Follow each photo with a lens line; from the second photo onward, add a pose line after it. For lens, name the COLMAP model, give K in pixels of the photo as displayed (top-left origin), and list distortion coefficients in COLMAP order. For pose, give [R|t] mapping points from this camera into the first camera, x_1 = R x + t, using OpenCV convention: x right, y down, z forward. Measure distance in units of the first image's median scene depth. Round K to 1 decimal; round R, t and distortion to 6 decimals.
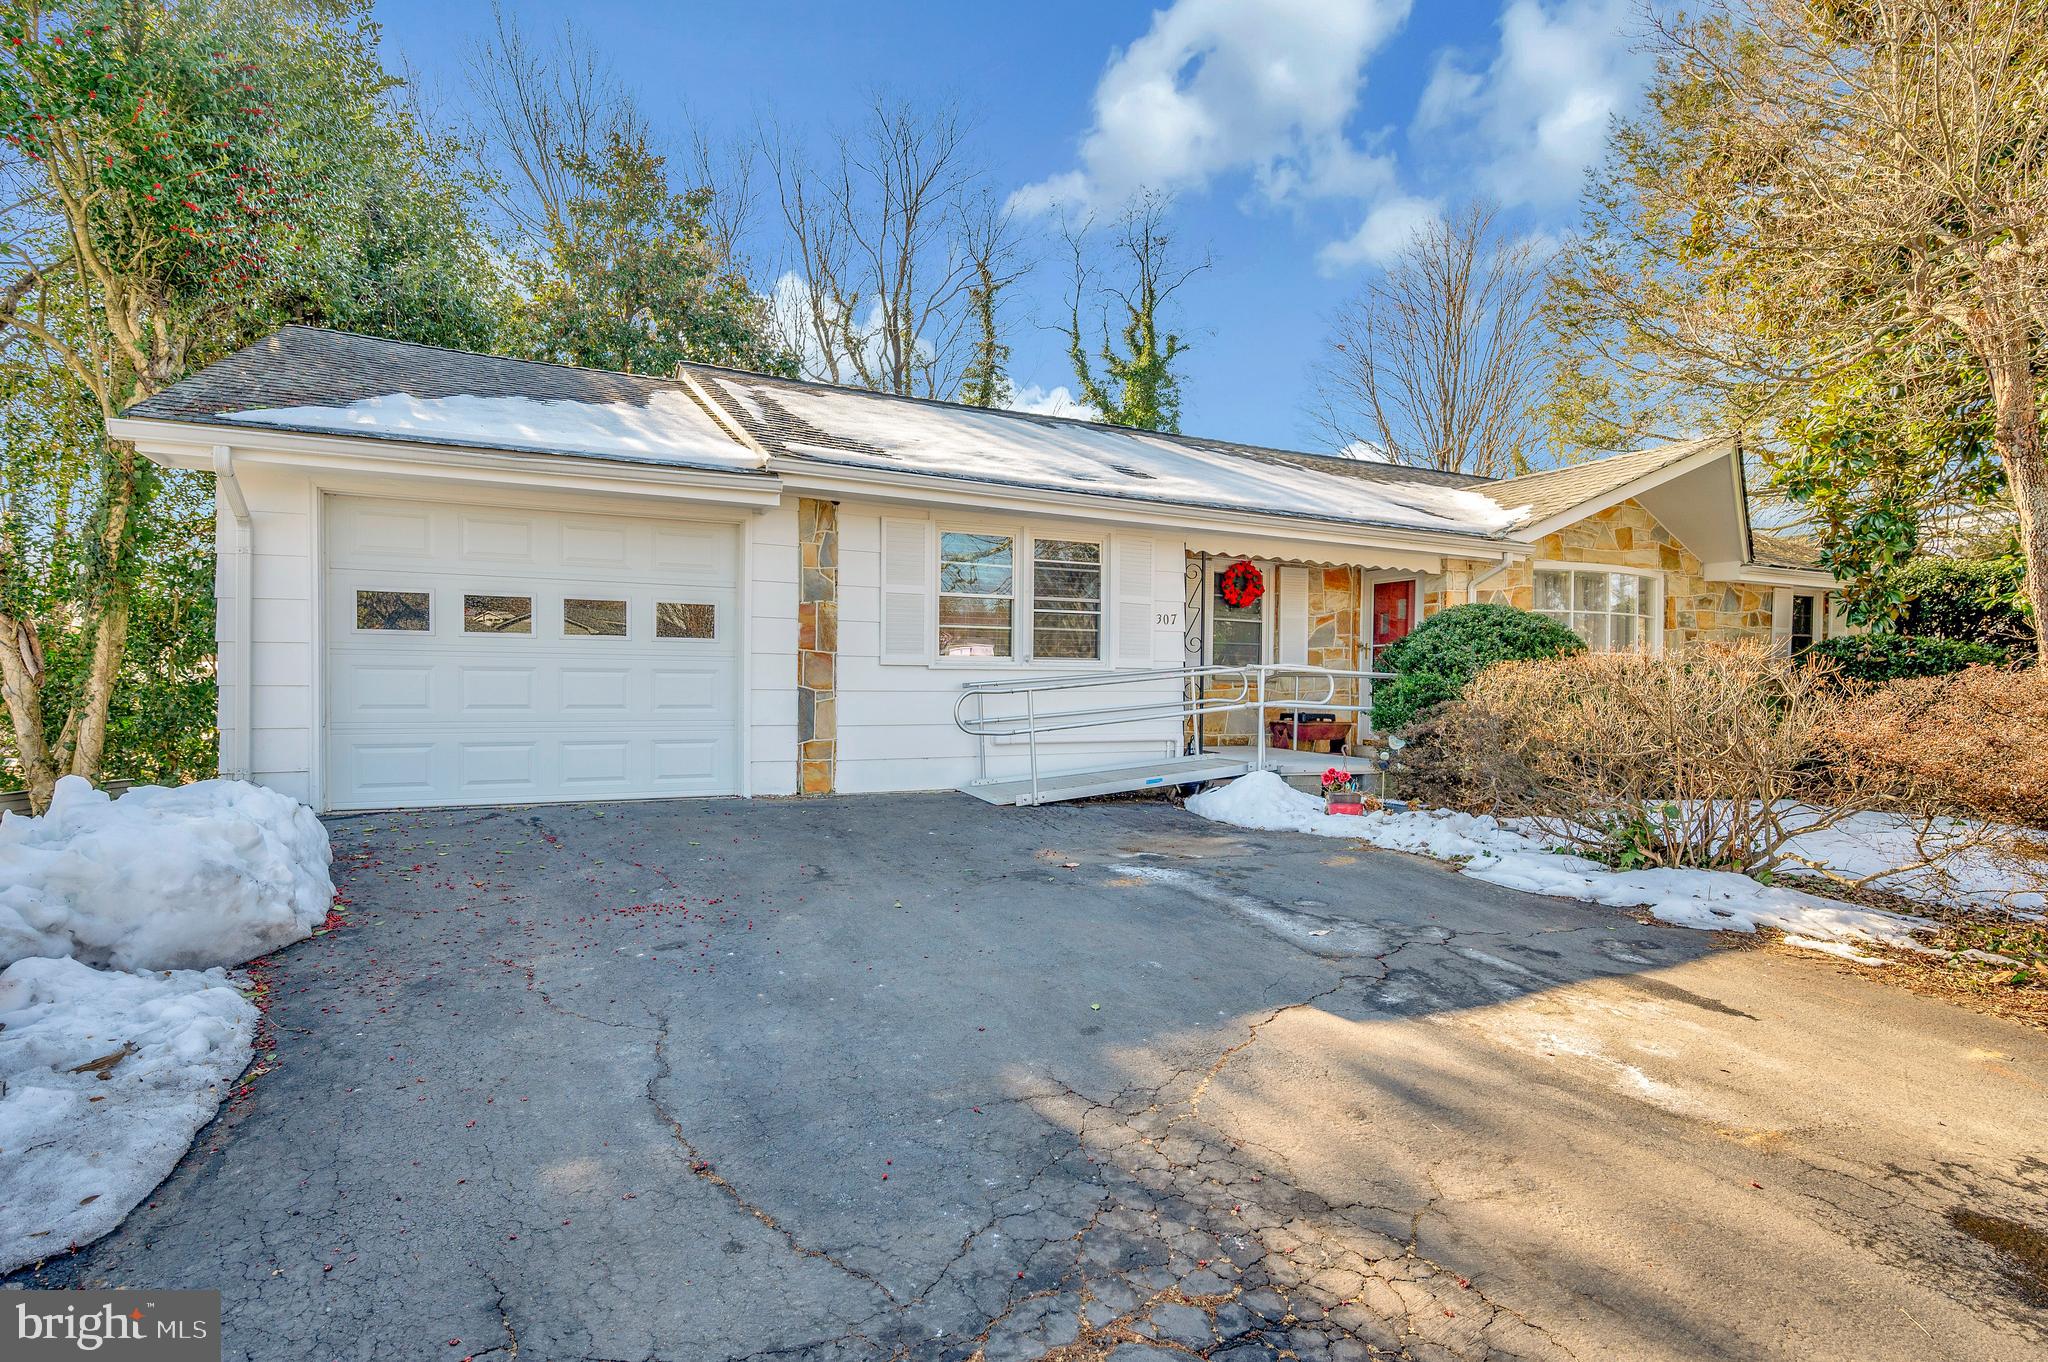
lens RADIAL K [[1030.6, 0, 1027.0], [0, 1030.6, 674.0], [0, 0, 1]] dist [0.001888, -0.000981]
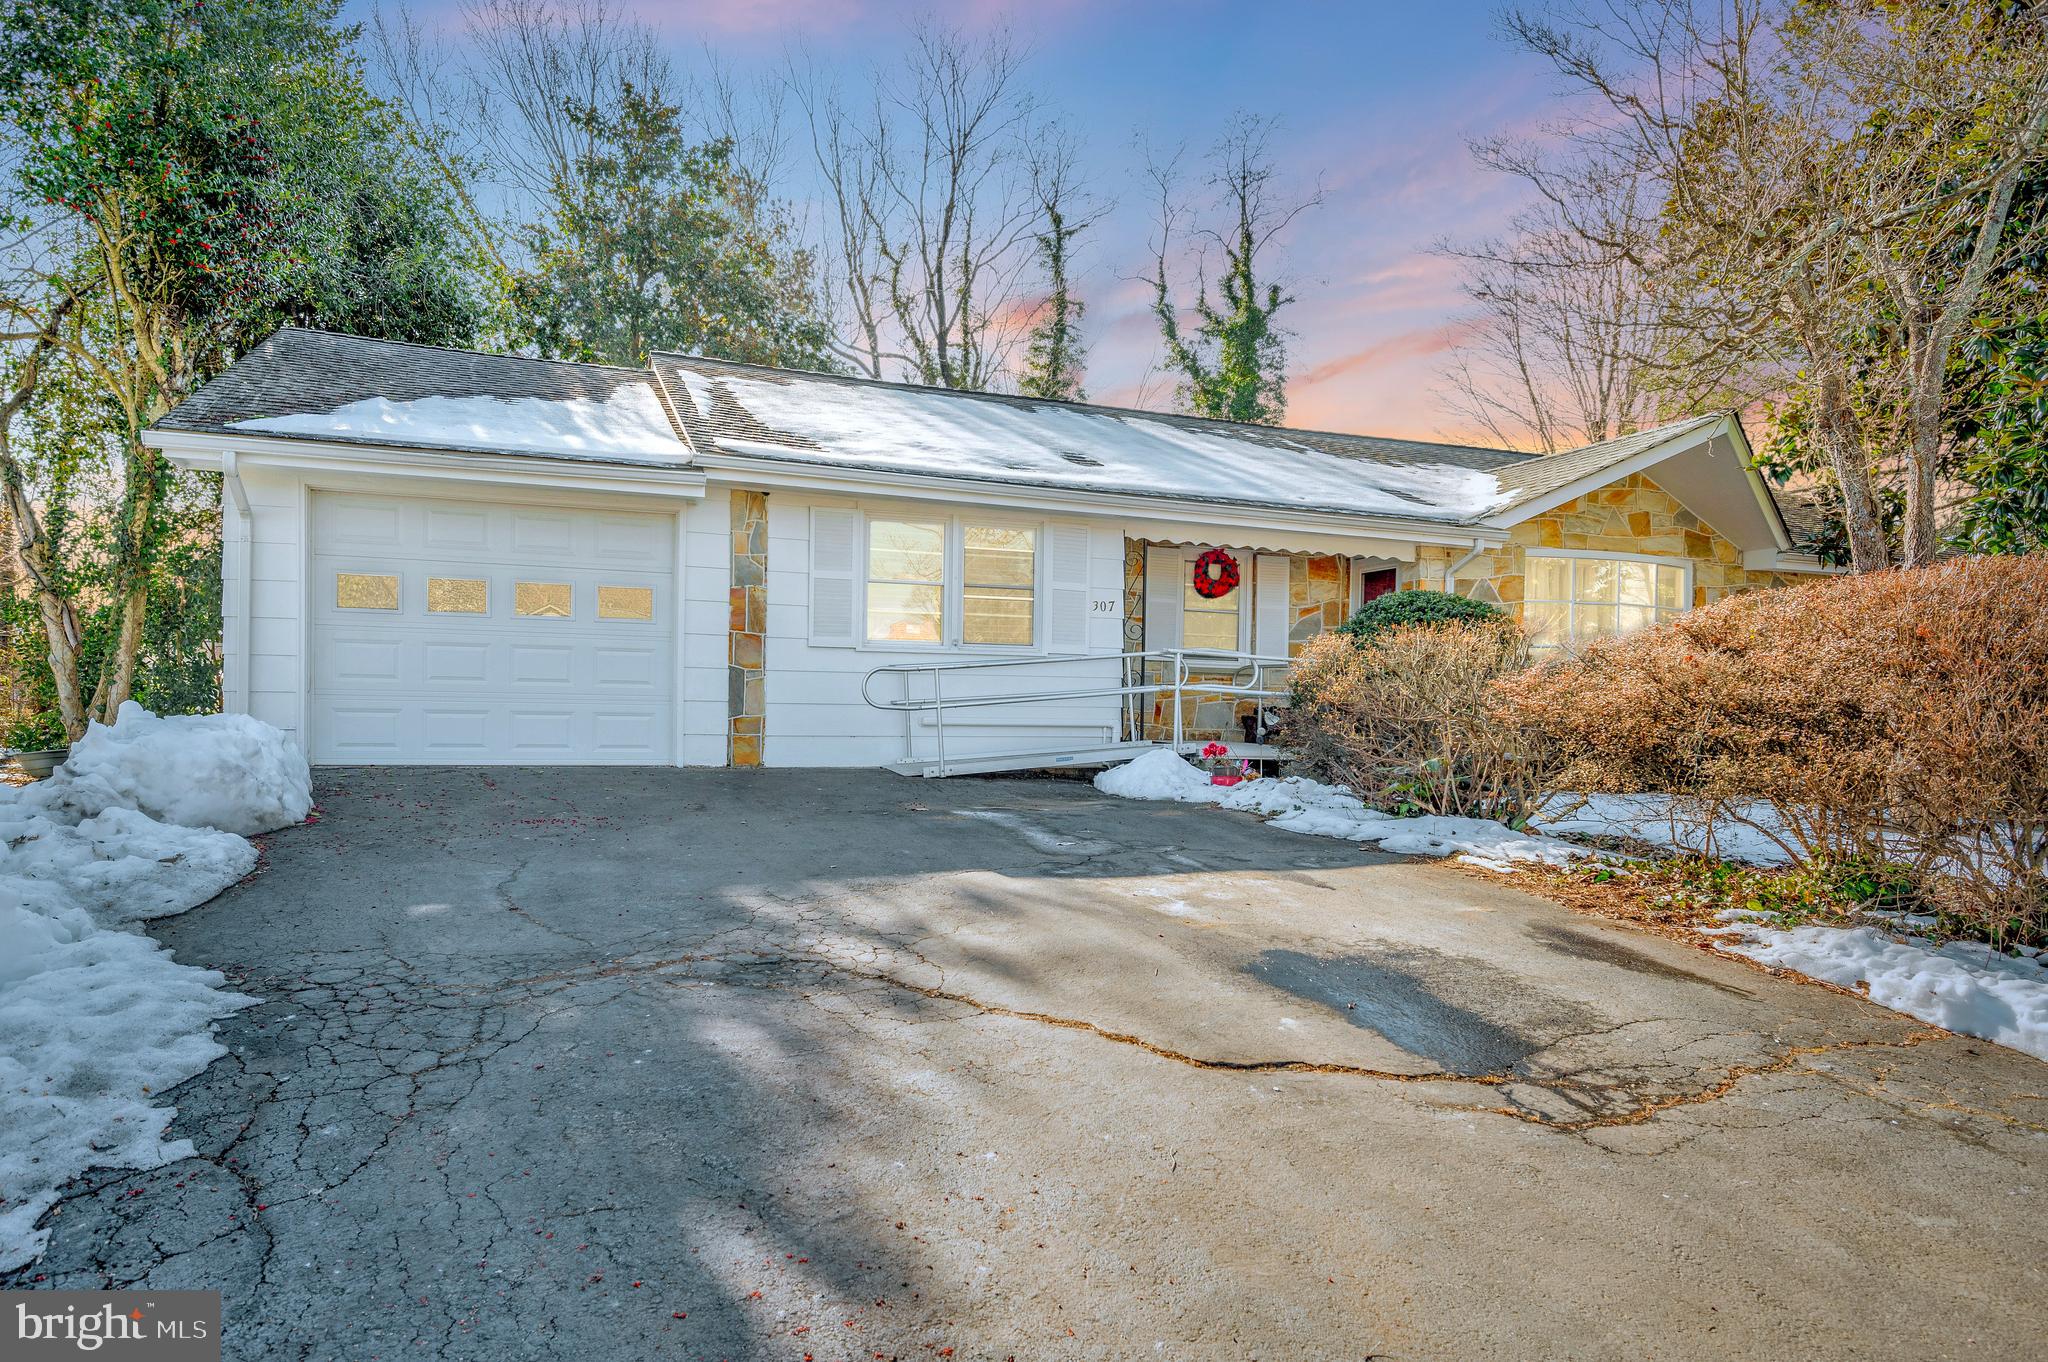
lens RADIAL K [[1258.4, 0, 1022.2], [0, 1258.4, 689.7], [0, 0, 1]] dist [0.000848, 0.003775]
pose [[0.995968, 0.007473, -0.089401, 0.179719], [-0.007729, 0.999967, -0.002518, 0.034767], [0.089380, 0.003199, 0.995992, -0.249385]]
